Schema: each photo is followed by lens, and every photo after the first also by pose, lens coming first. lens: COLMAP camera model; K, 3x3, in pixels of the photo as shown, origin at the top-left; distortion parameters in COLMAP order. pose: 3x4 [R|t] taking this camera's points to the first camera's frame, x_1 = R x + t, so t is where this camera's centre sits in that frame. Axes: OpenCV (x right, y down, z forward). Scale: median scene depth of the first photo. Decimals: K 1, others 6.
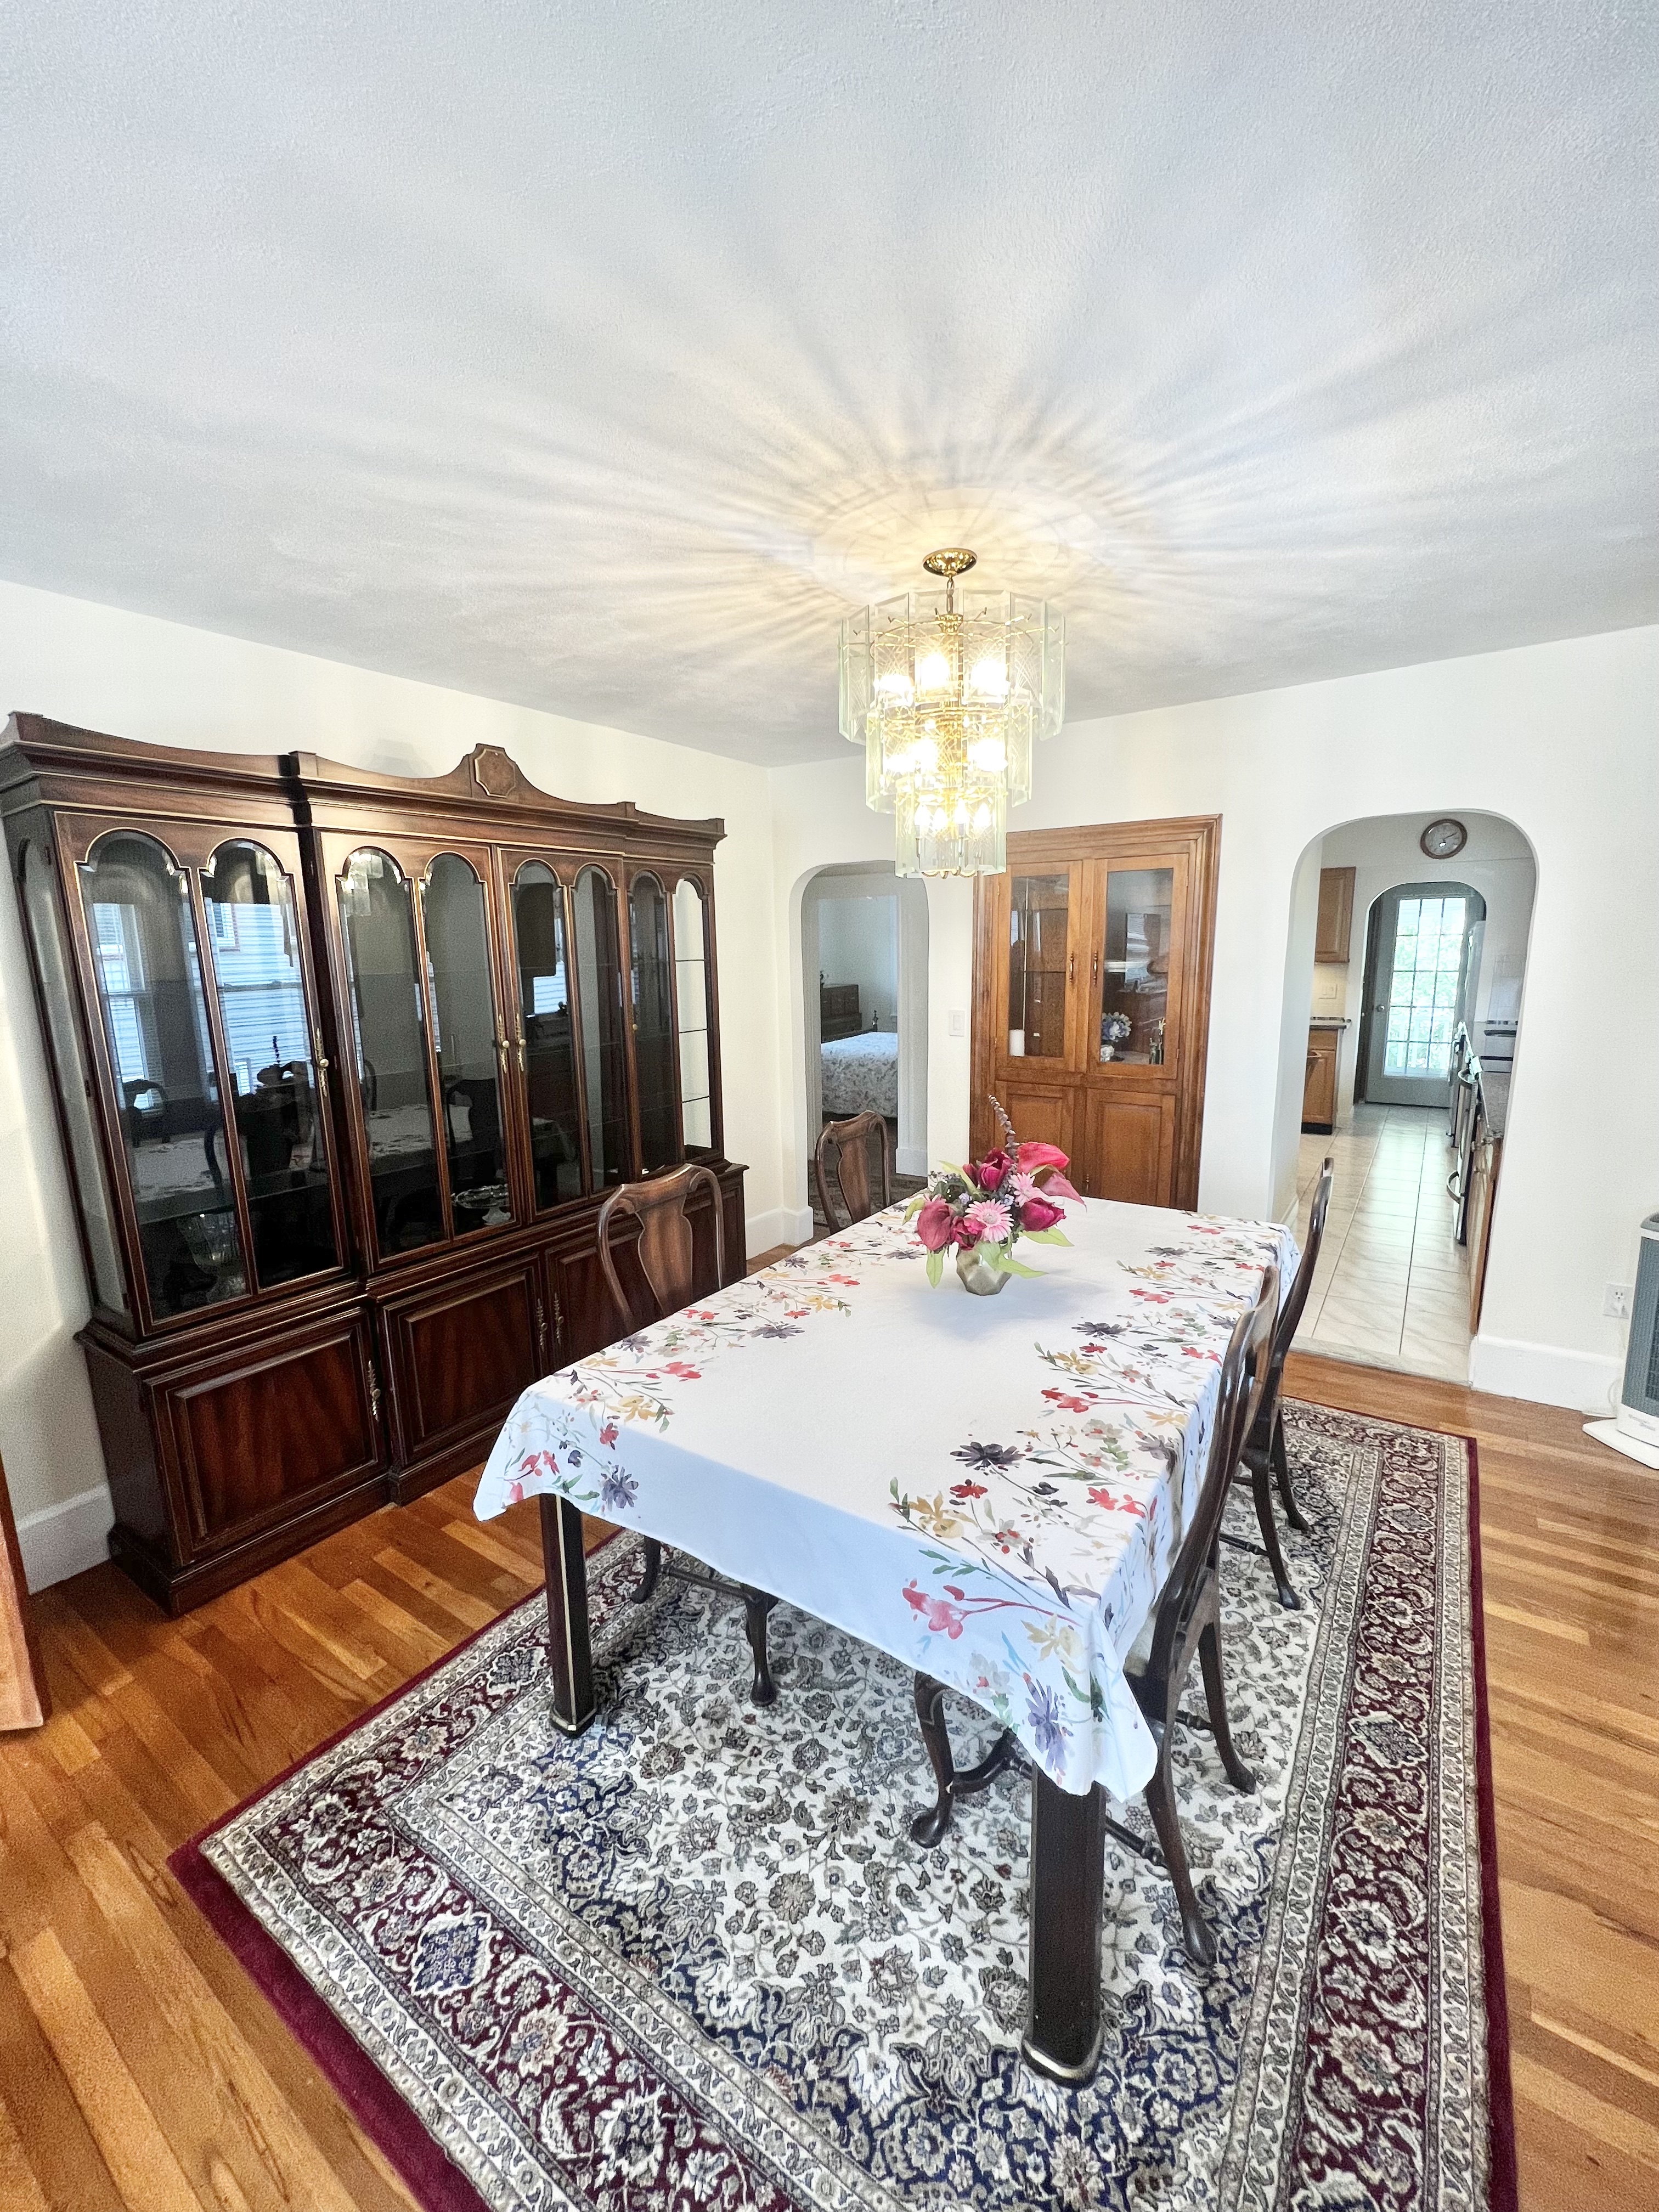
lens RADIAL K [[887.9, 0, 833.3], [0, 887.9, 1105.3], [0, 0, 1]] dist [-0.001072, 0.000446]
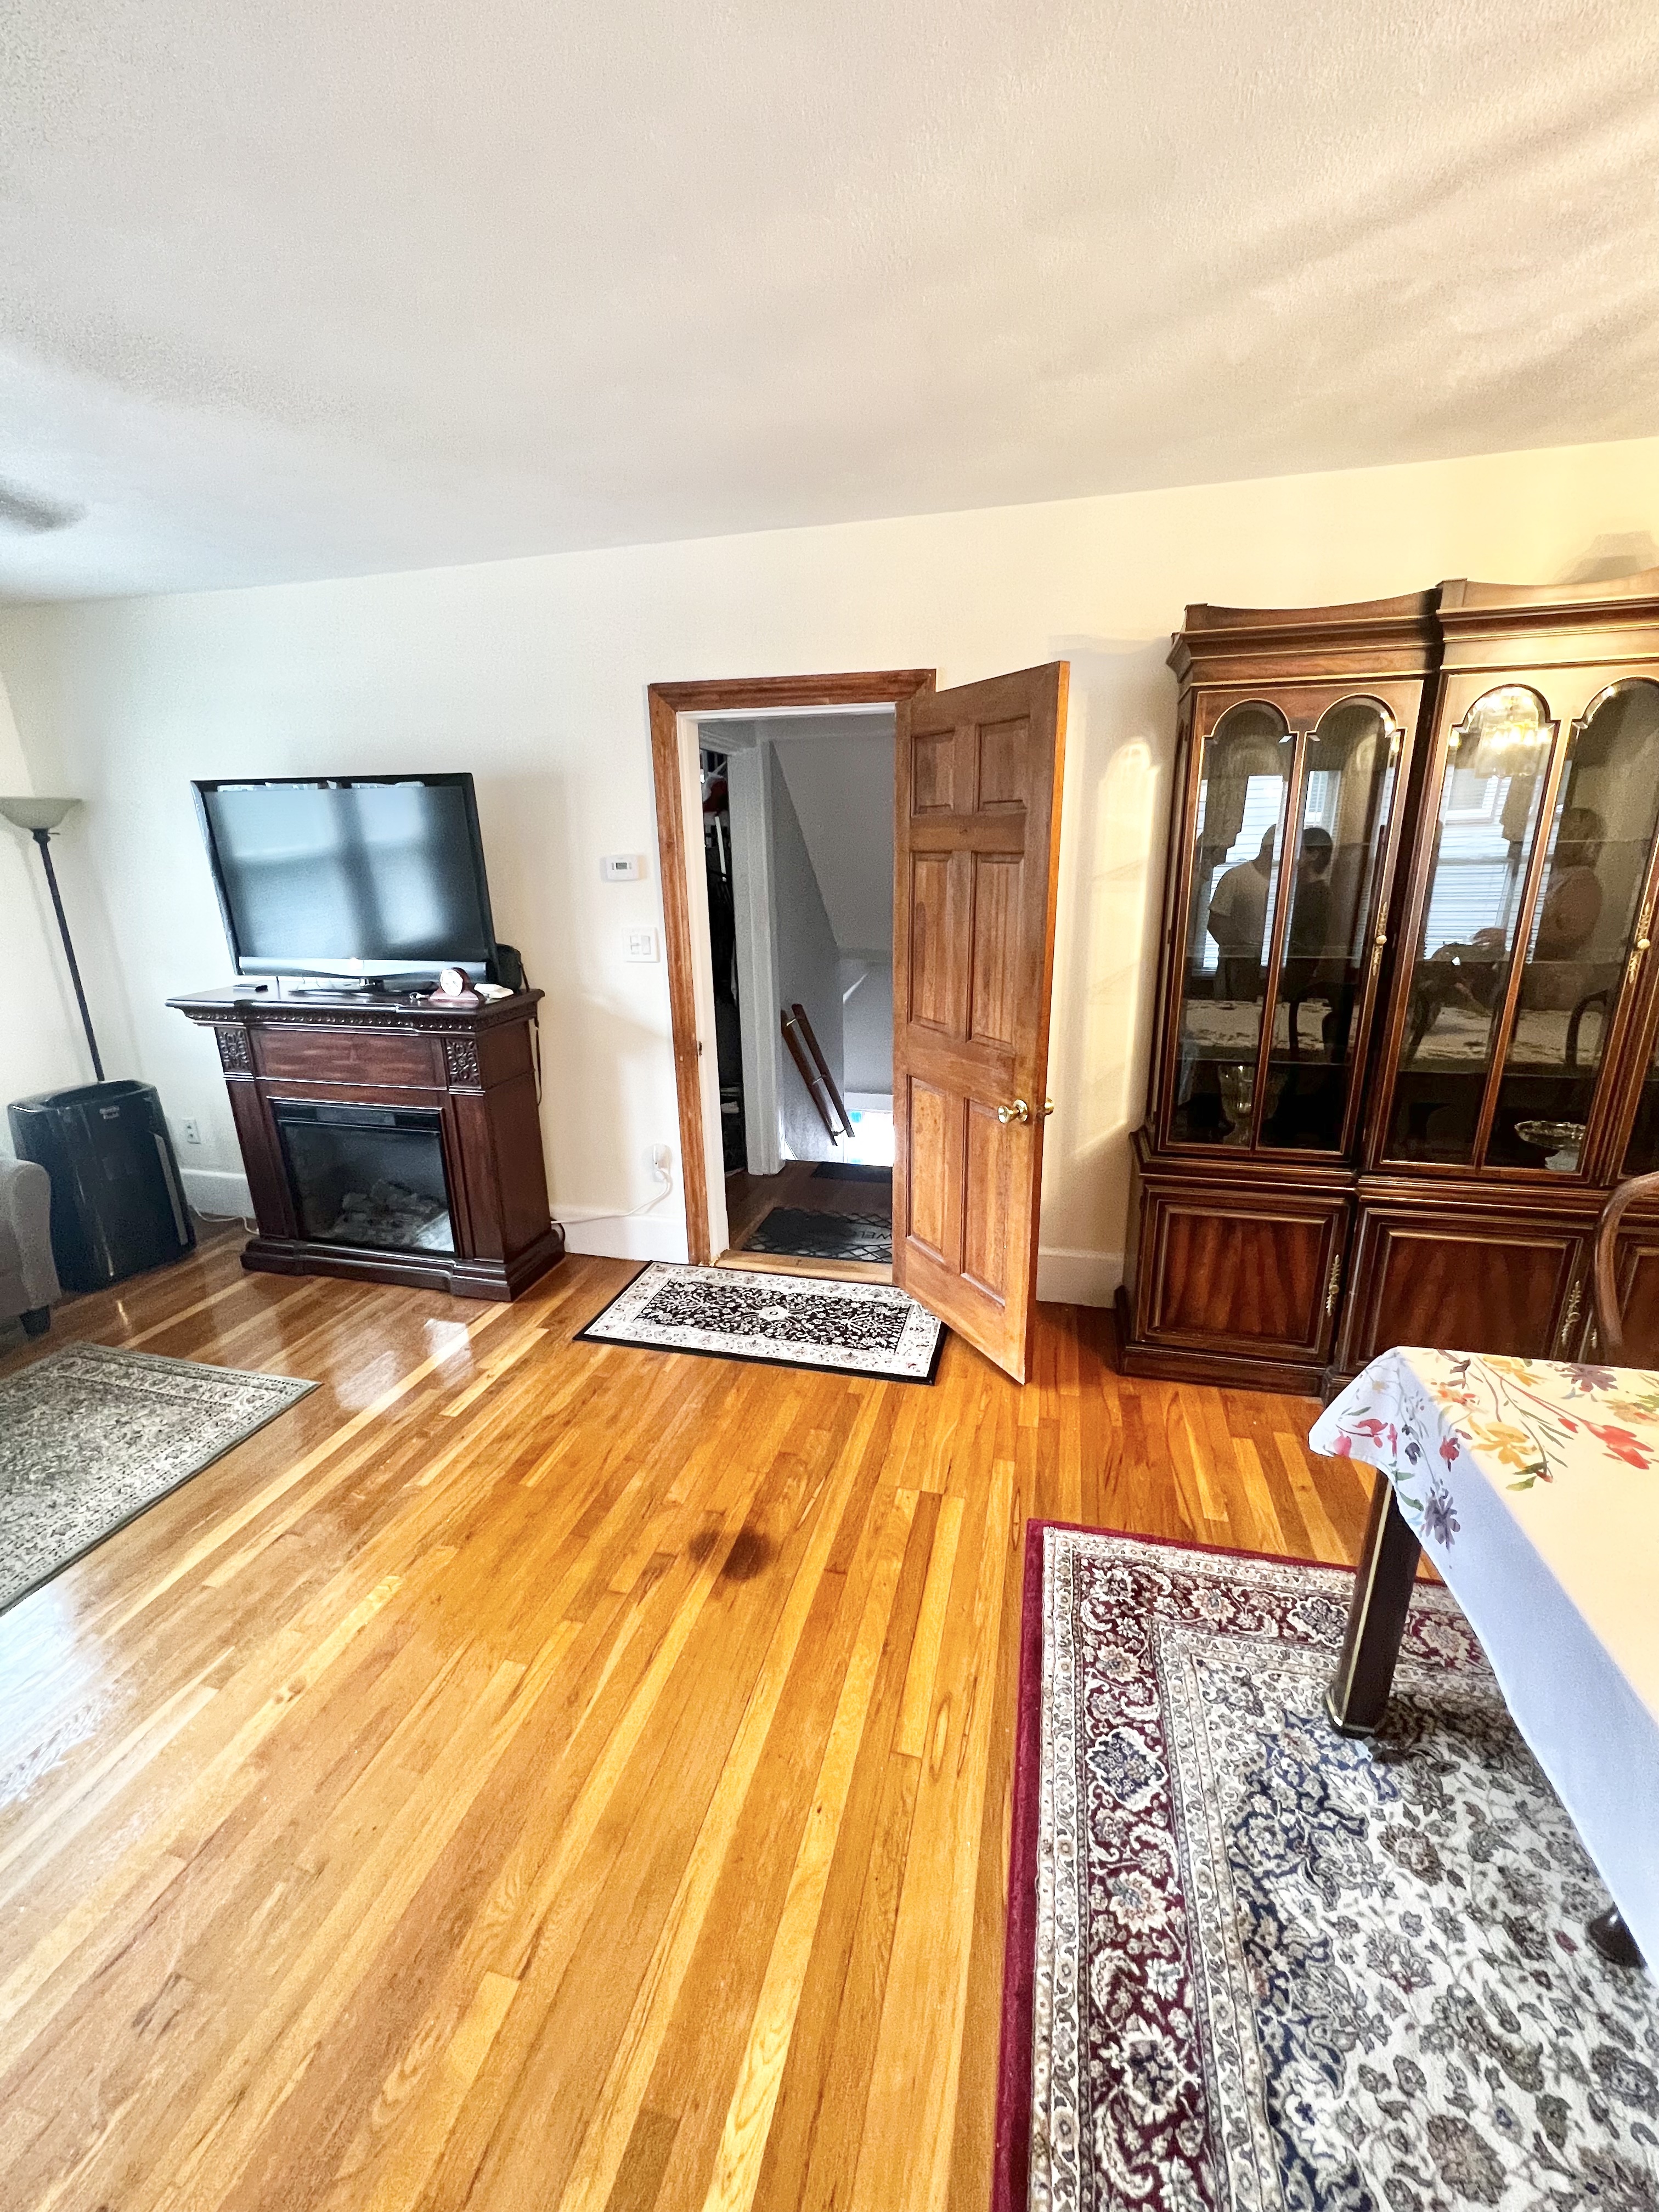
lens RADIAL K [[887.9, 0, 833.3], [0, 887.9, 1105.3], [0, 0, 1]] dist [-0.001072, 0.000446]
pose [[0.345585, 0.277349, -0.896464, 0.161474], [-0.157006, 0.958947, 0.236155, -0.015362], [0.925159, 0.059139, 0.374944, 0.178978]]
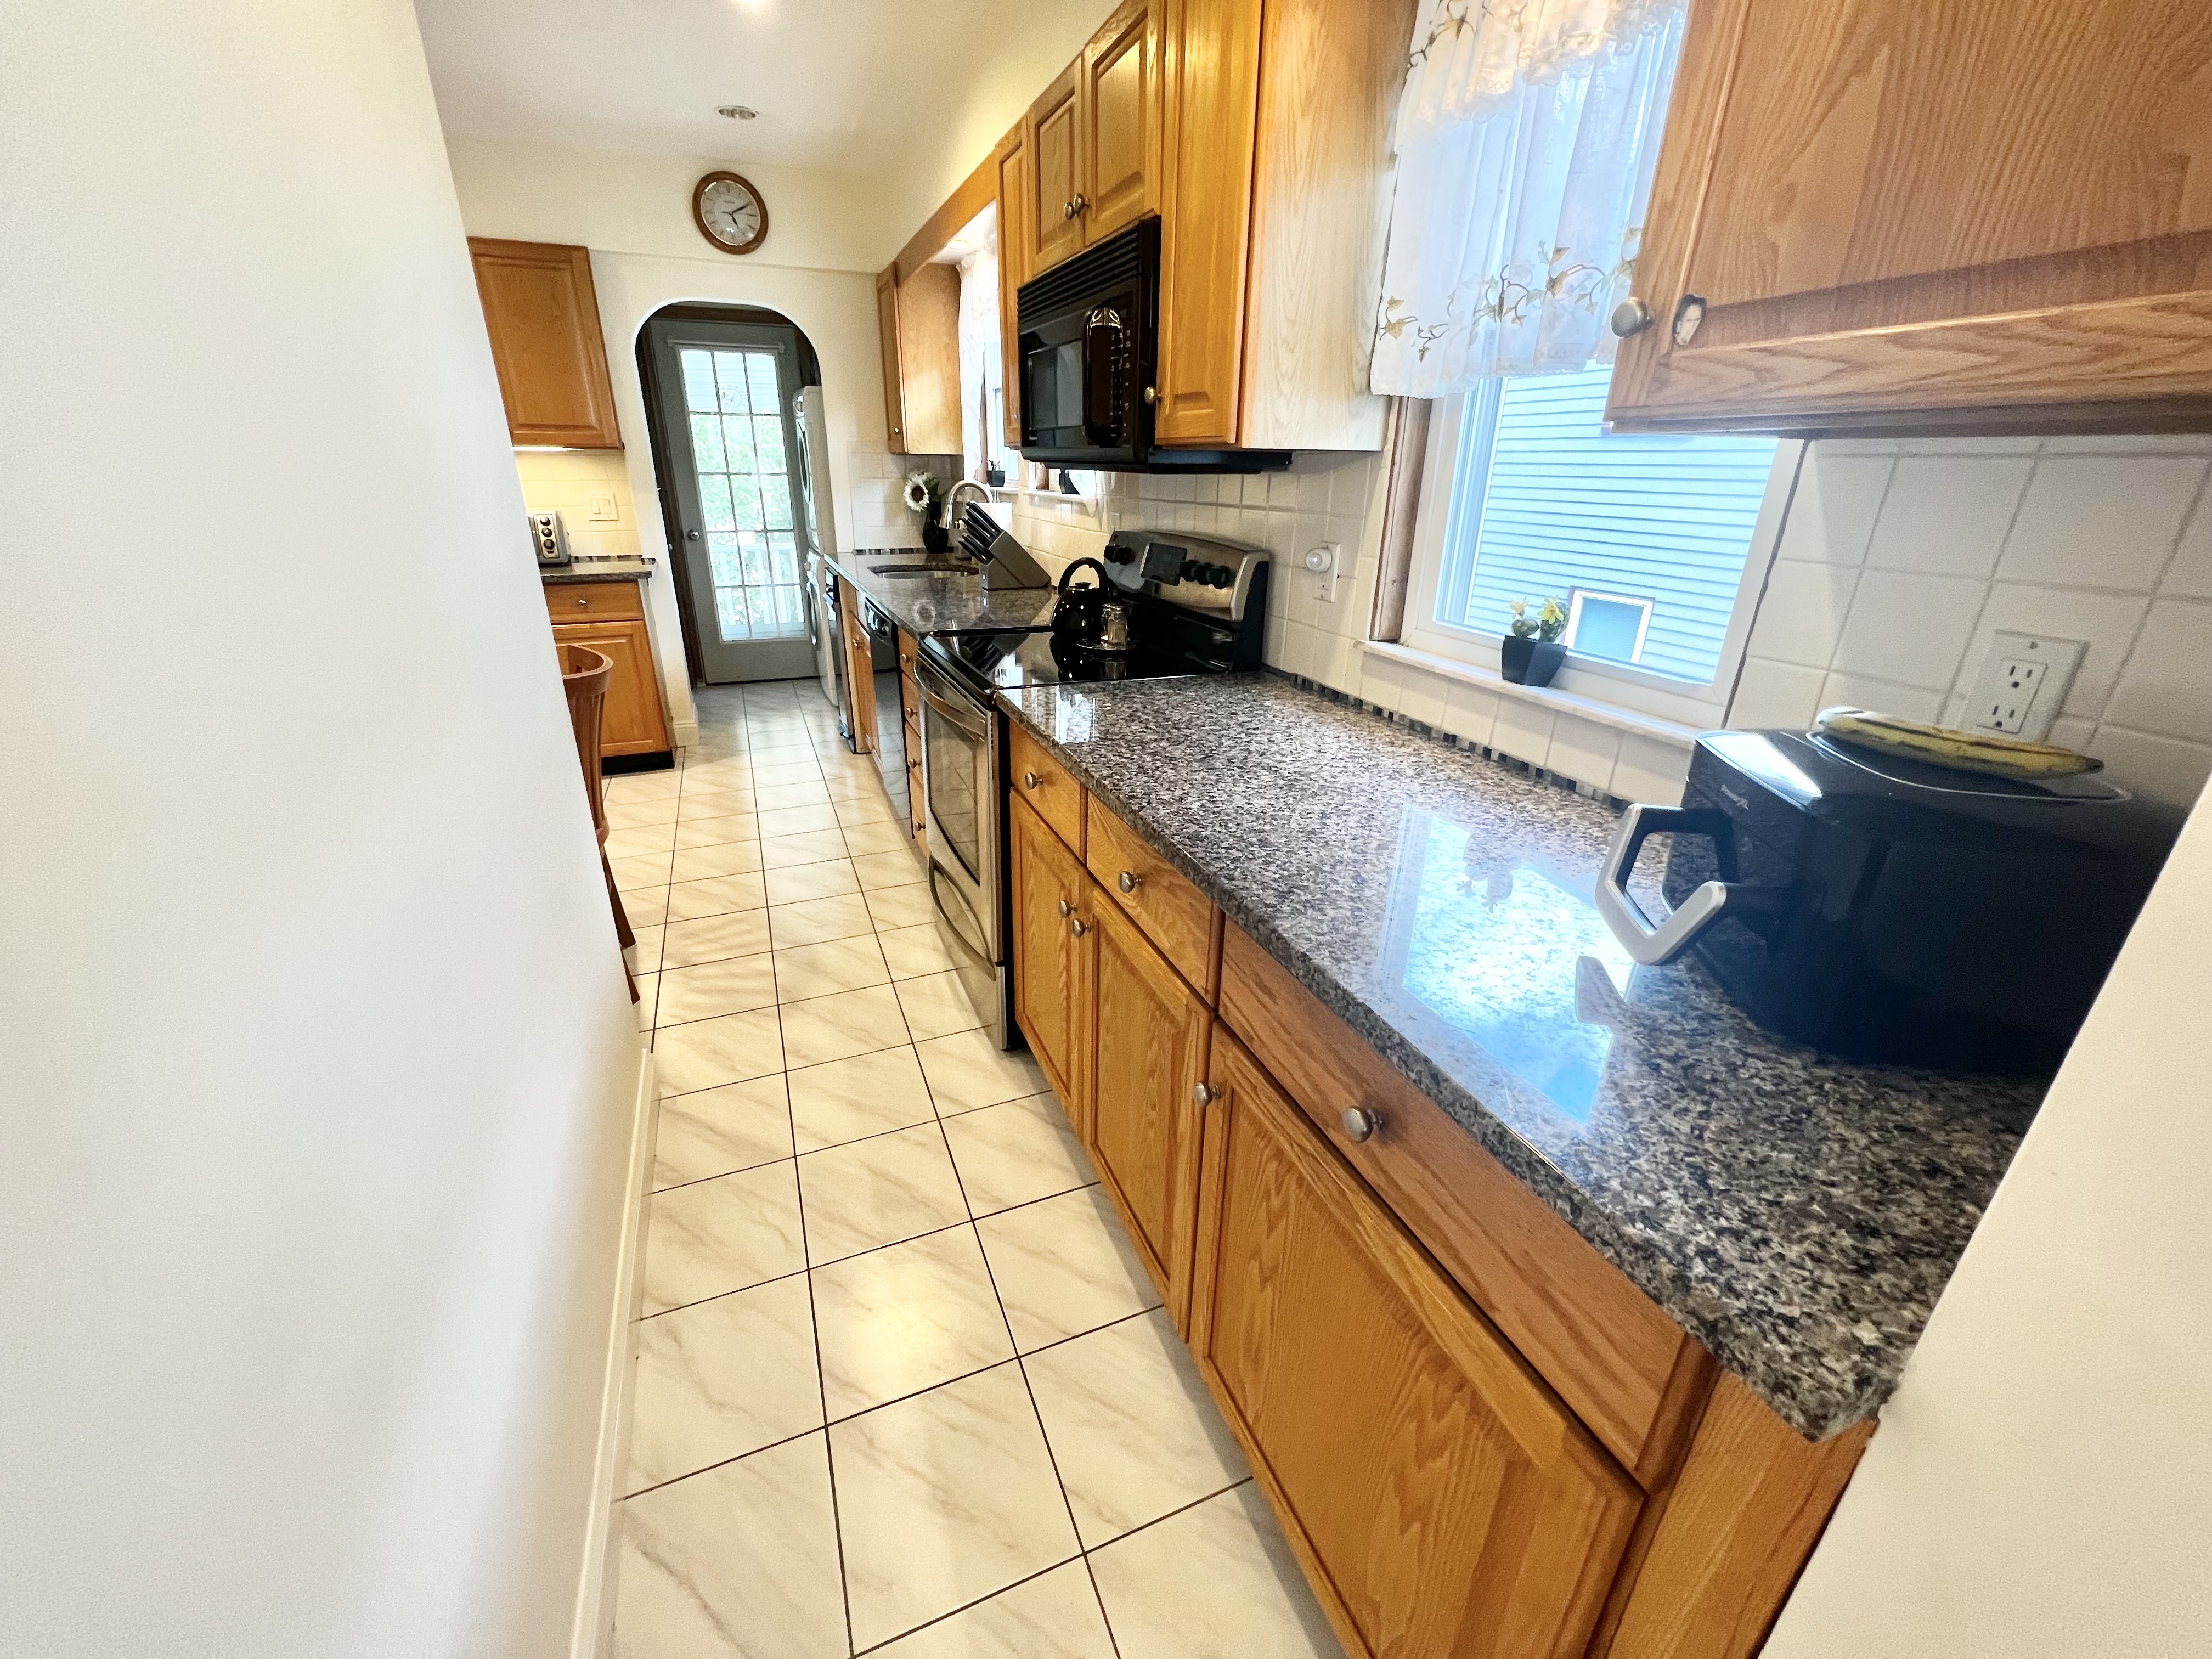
lens RADIAL K [[887.9, 0, 1104.5], [0, 887.9, 827.3], [0, 0, 1]] dist [-0.001072, 0.000446]
pose [[0.553925, -0.291346, 0.779926, 1.062873], [0.125419, 0.955283, 0.267776, -0.205320], [-0.823066, -0.050510, 0.565696, 1.849486]]
